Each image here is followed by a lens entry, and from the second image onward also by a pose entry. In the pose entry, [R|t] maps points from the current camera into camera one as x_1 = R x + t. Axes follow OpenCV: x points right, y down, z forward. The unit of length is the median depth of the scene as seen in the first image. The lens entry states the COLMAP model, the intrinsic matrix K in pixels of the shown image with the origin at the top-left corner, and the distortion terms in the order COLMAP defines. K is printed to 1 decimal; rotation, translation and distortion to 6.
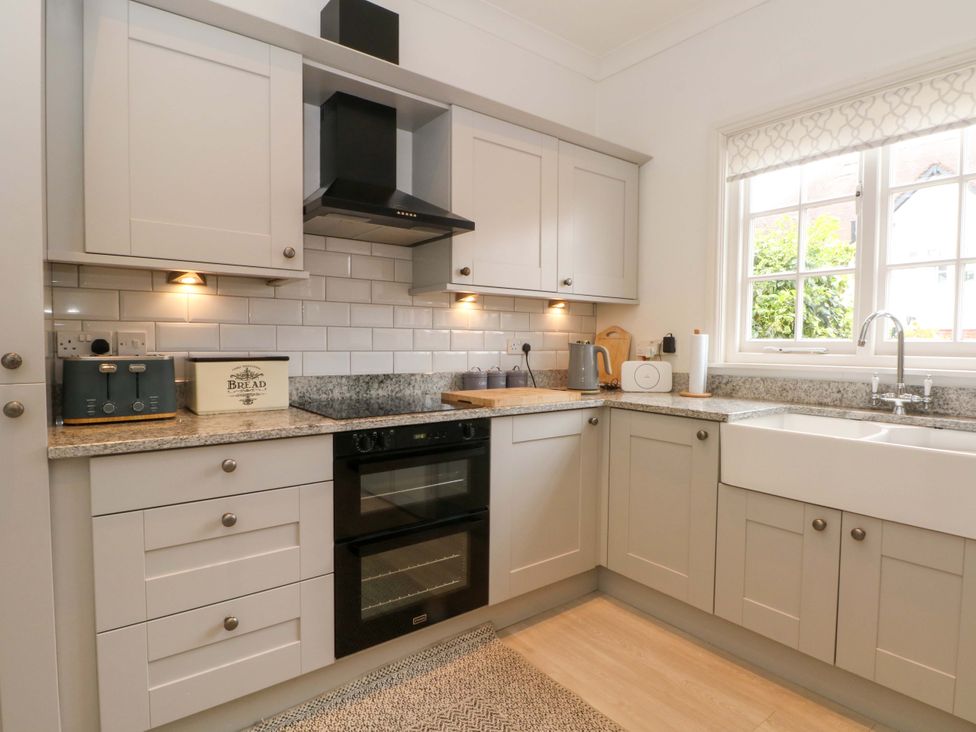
lens RADIAL K [[519.3, 0, 473.2], [0, 519.3, 364.5], [0, 0, 1]] dist [0.003929, -0.016264]
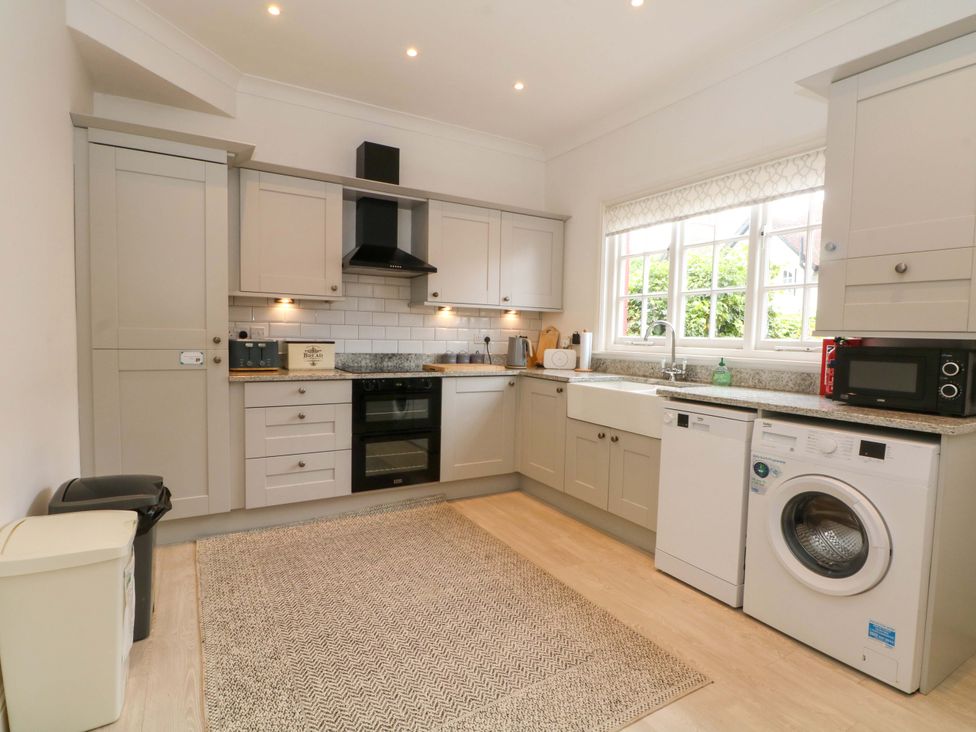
lens RADIAL K [[509.2, 0, 484.1], [0, 509.2, 365.9], [0, 0, 1]] dist [0.001662, -0.014312]
pose [[0.991858, 0.022284, -0.125387, 0.395769], [-0.020194, 0.999636, 0.017917, 0.027487], [0.125741, -0.015239, 0.991946, -0.730625]]
